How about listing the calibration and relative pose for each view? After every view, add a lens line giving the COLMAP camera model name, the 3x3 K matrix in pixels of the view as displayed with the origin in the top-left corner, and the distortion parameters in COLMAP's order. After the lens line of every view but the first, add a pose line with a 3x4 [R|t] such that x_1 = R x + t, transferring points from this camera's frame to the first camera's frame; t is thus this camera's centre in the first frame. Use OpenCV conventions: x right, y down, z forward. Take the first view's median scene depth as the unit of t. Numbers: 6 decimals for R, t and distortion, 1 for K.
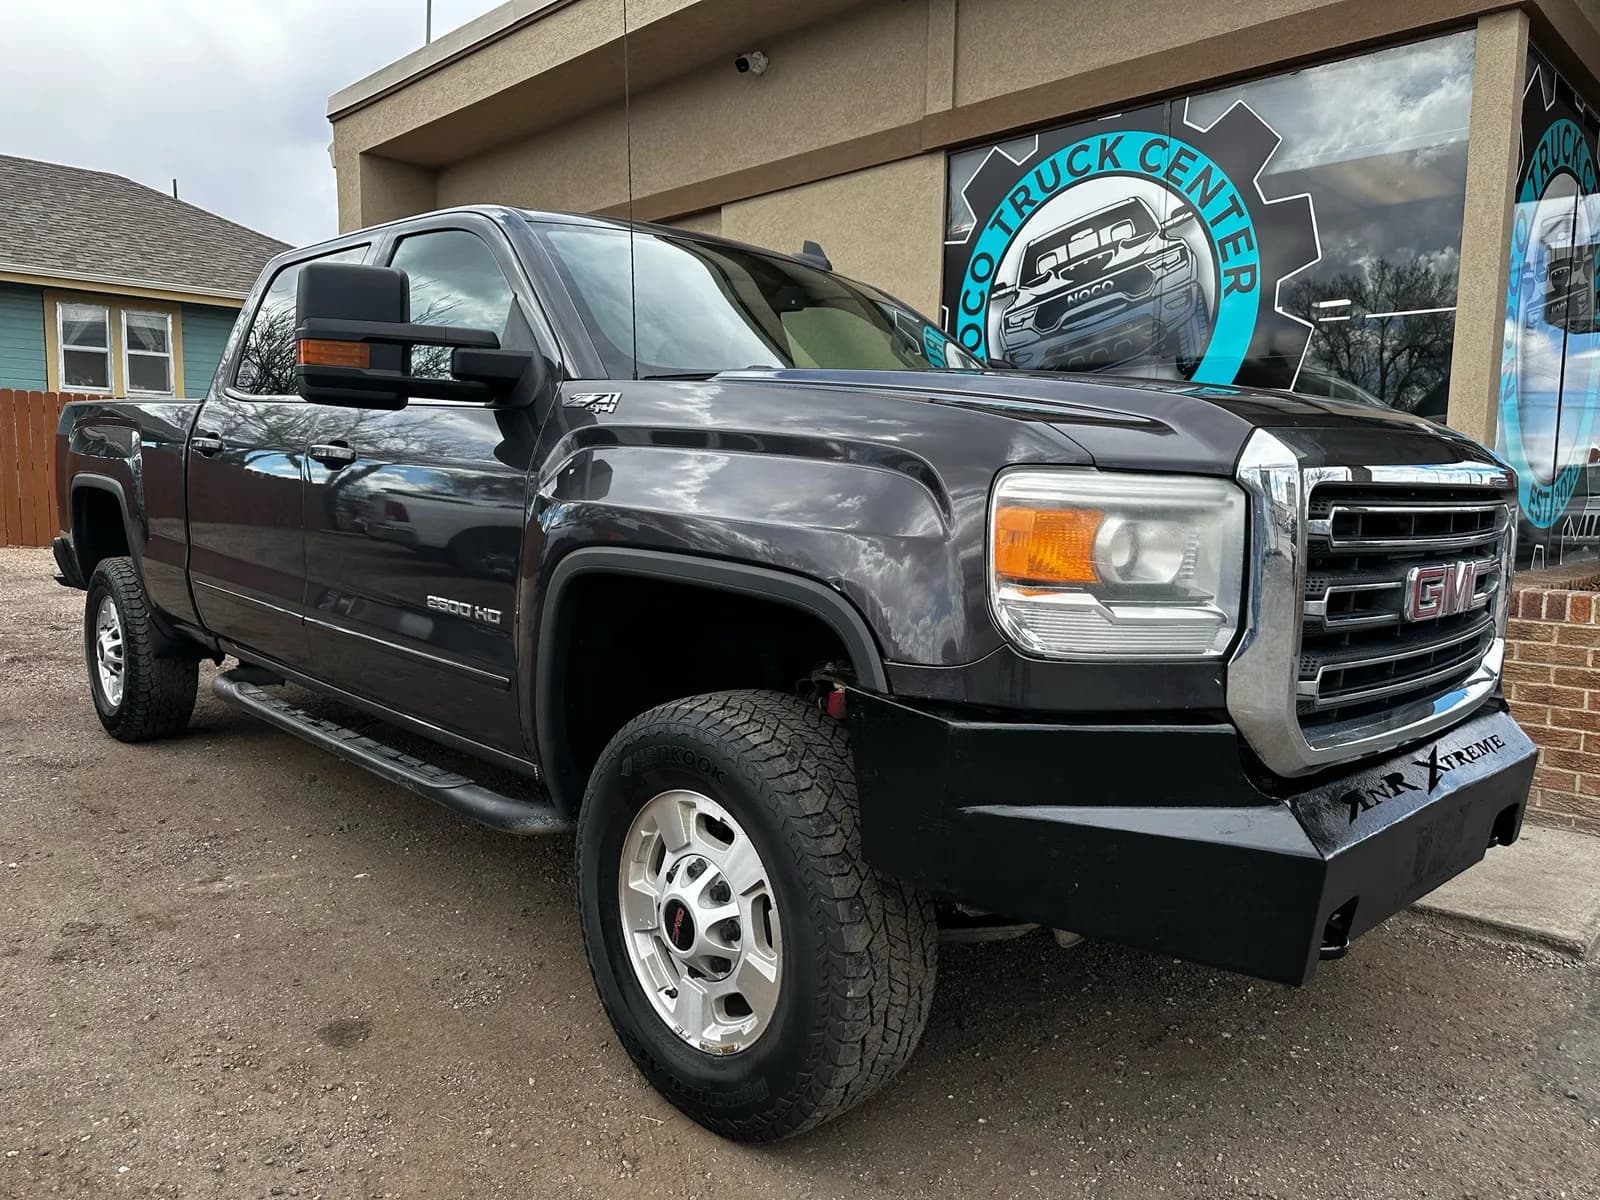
lens RADIAL K [[1122.0, 0, 802.9], [0, 1122.0, 610.1], [0, 0, 1]] dist [0.024100, -0.035857]
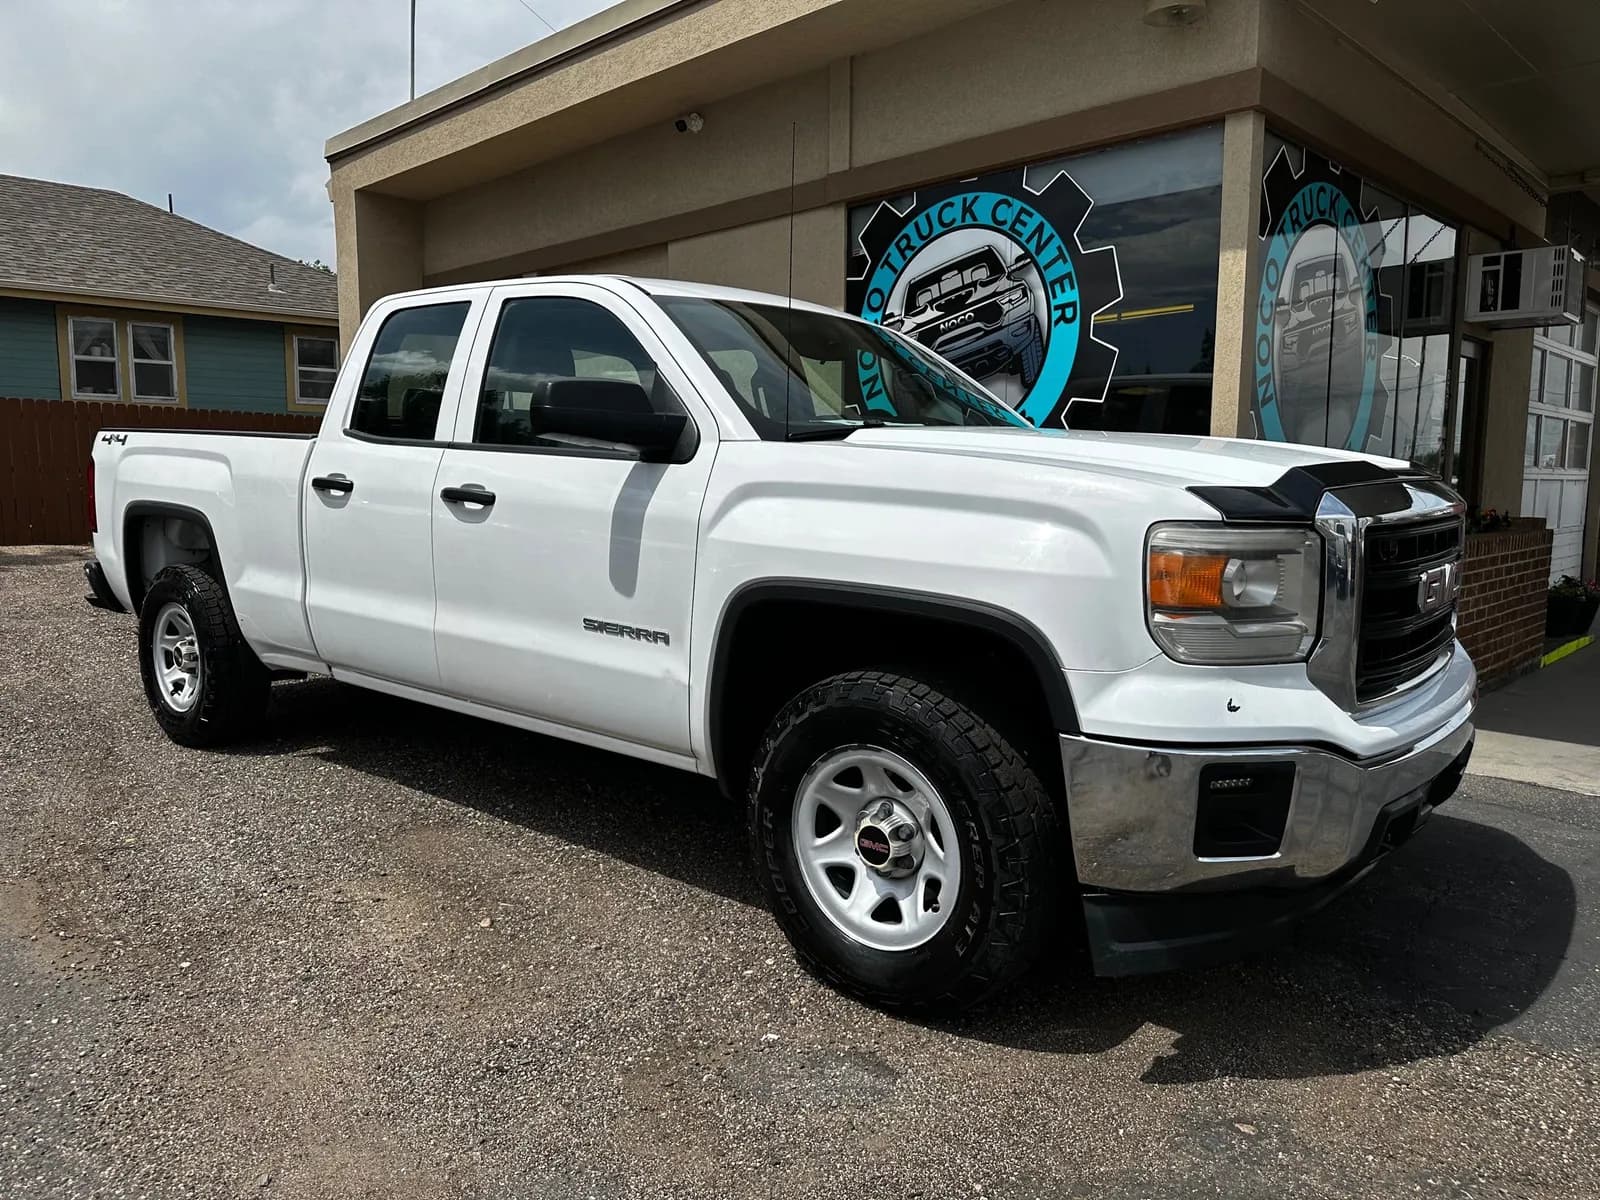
lens RADIAL K [[1122.0, 0, 793.2], [0, 1122.0, 605.9], [0, 0, 1]] dist [0.024100, -0.035857]
pose [[0.999859, -0.016651, 0.002185, 0.066155], [0.016635, 0.999837, 0.006968, 0.019395], [-0.002300, -0.006931, 0.999973, -0.238313]]
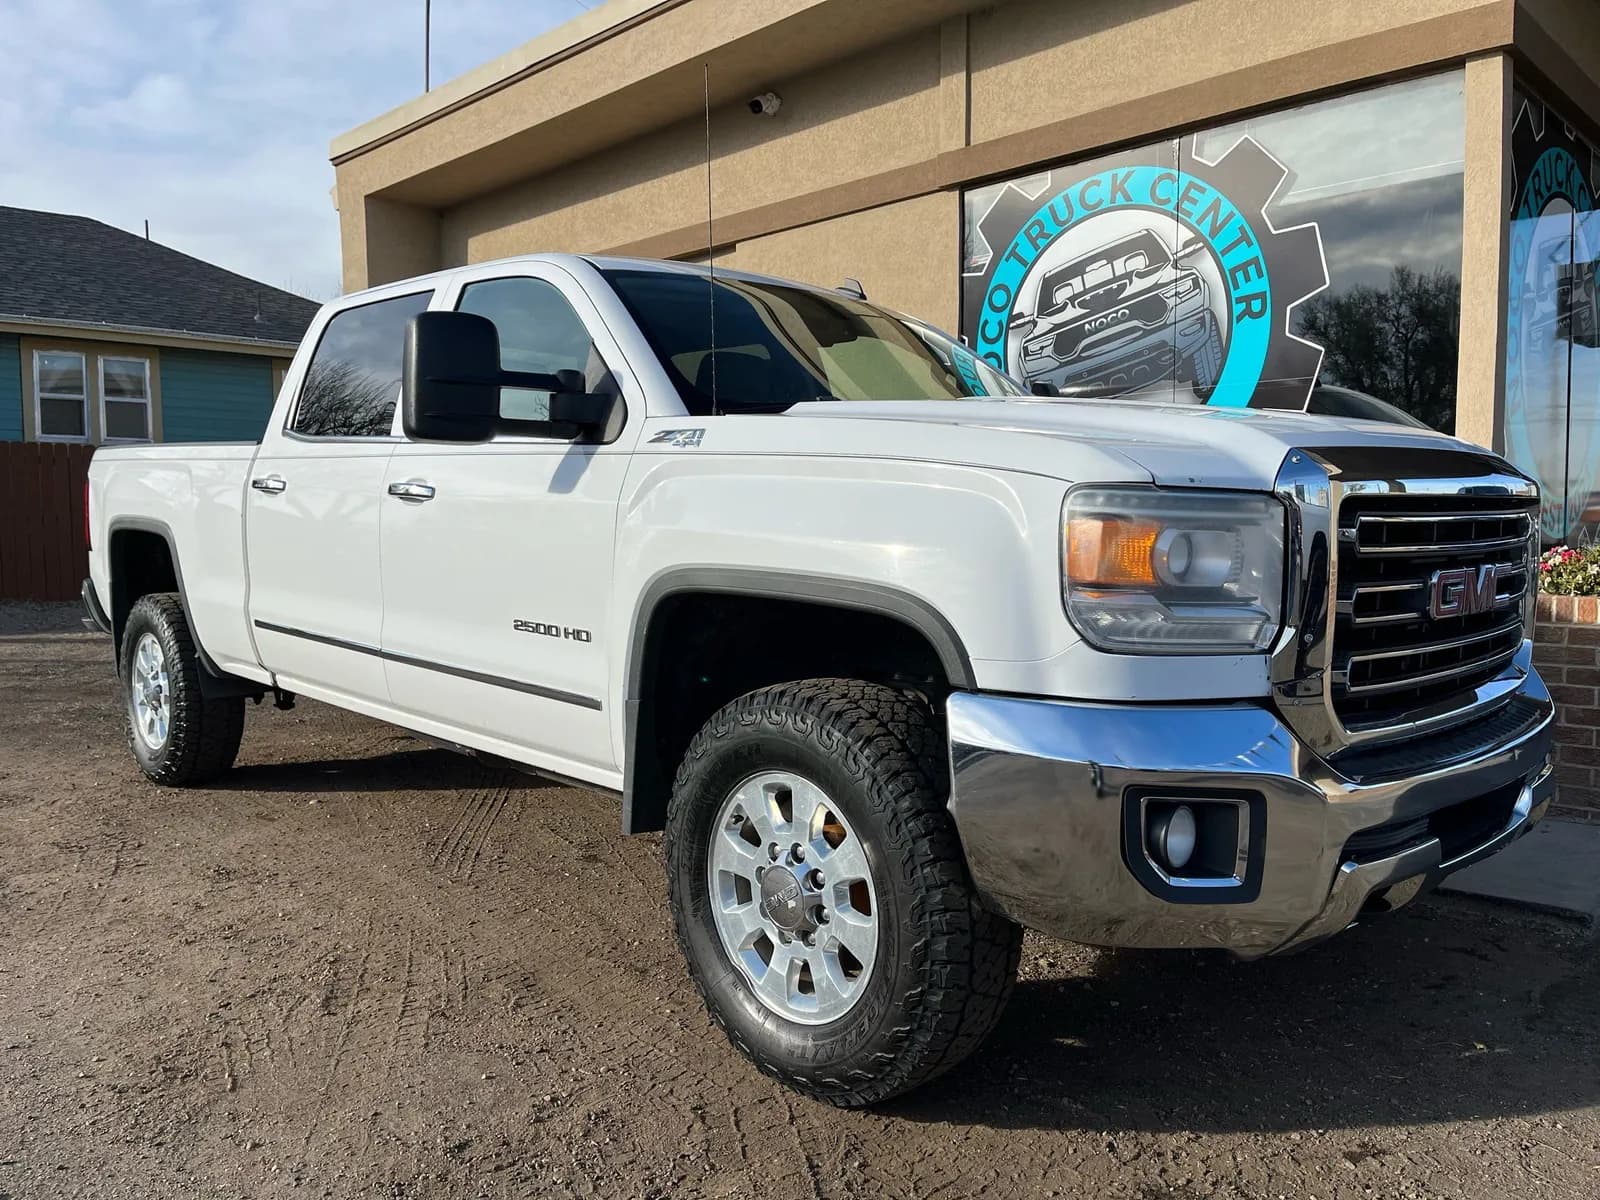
lens RADIAL K [[1207.3, 0, 799.5], [0, 1207.3, 605.3], [0, 0, 1]] dist [0.039831, -0.060783]
pose [[0.999739, -0.022846, -0.000636, -0.030122], [0.022797, 0.998782, -0.043749, 0.019327], [0.001635, 0.043723, 0.999042, -0.095146]]
